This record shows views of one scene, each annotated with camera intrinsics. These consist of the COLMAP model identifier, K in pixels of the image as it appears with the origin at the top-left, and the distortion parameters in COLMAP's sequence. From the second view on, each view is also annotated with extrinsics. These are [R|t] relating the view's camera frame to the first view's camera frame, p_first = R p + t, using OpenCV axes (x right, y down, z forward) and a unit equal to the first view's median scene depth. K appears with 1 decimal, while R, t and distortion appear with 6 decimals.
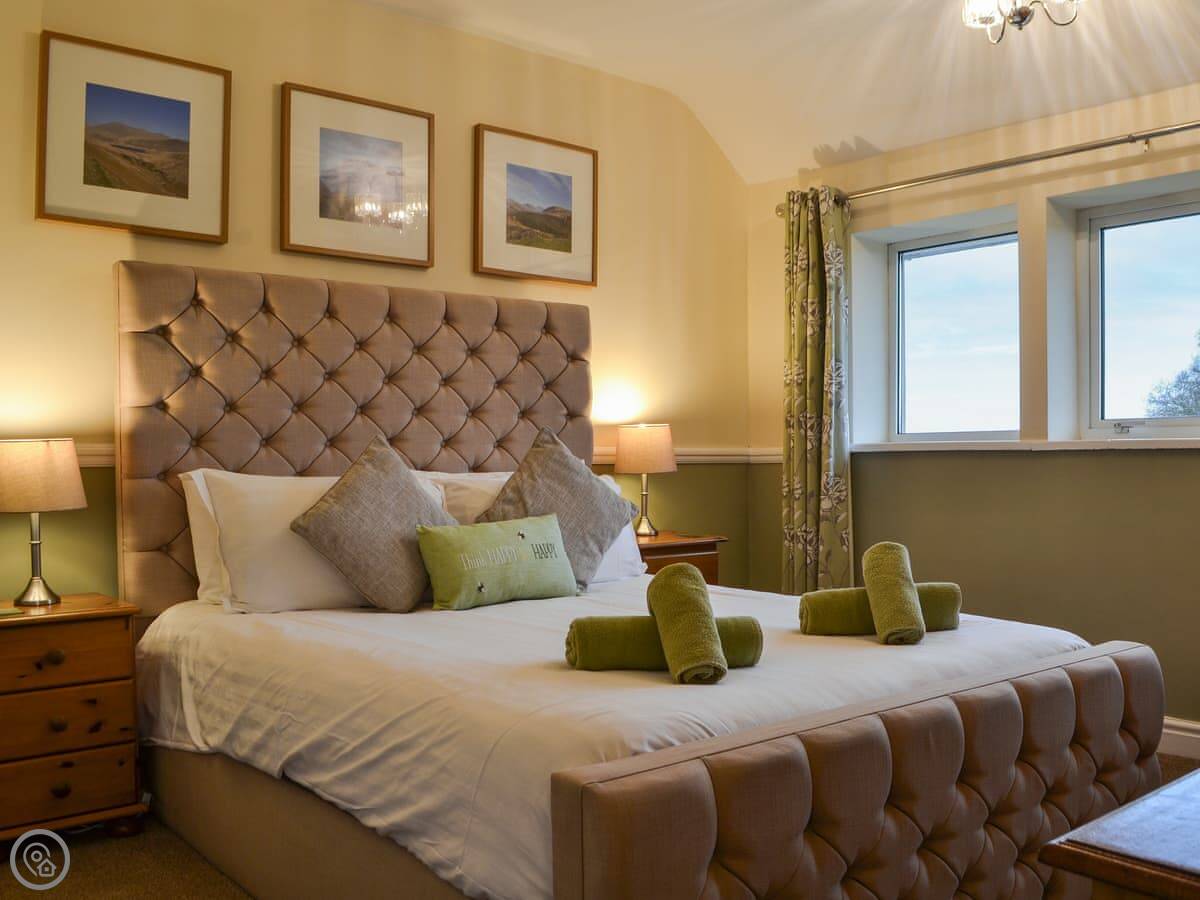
lens RADIAL K [[1072.7, 0, 600.0], [0, 1072.7, 450.0], [0, 0, 1]] dist [-0.035250, -0.012945]
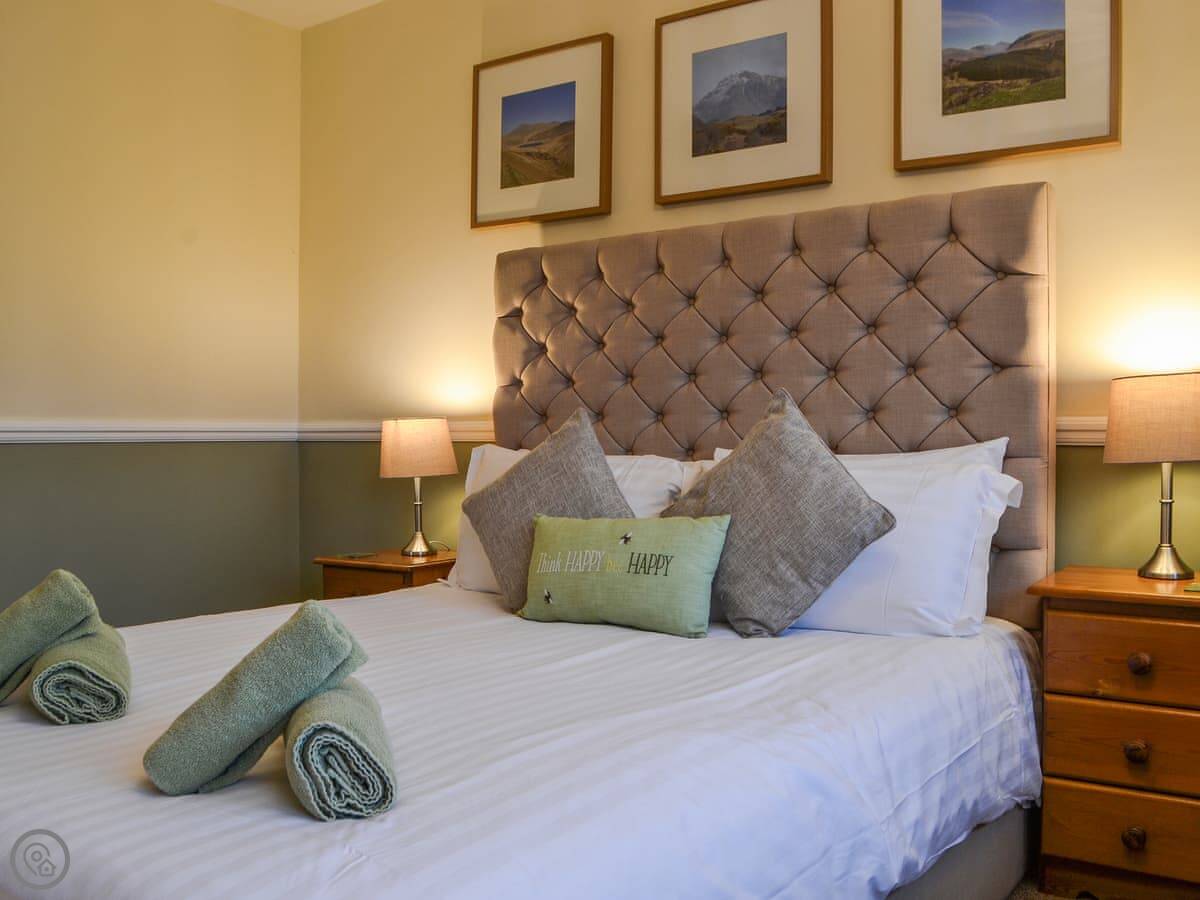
lens RADIAL K [[1075.9, 0, 600.0], [0, 1075.9, 450.0], [0, 0, 1]] dist [-0.069179, -0.014750]
pose [[0.297167, 0.029654, -0.954365, 0.609013], [0.022109, 0.999036, 0.037926, -0.013116], [0.954569, -0.032371, 0.296225, 0.714376]]
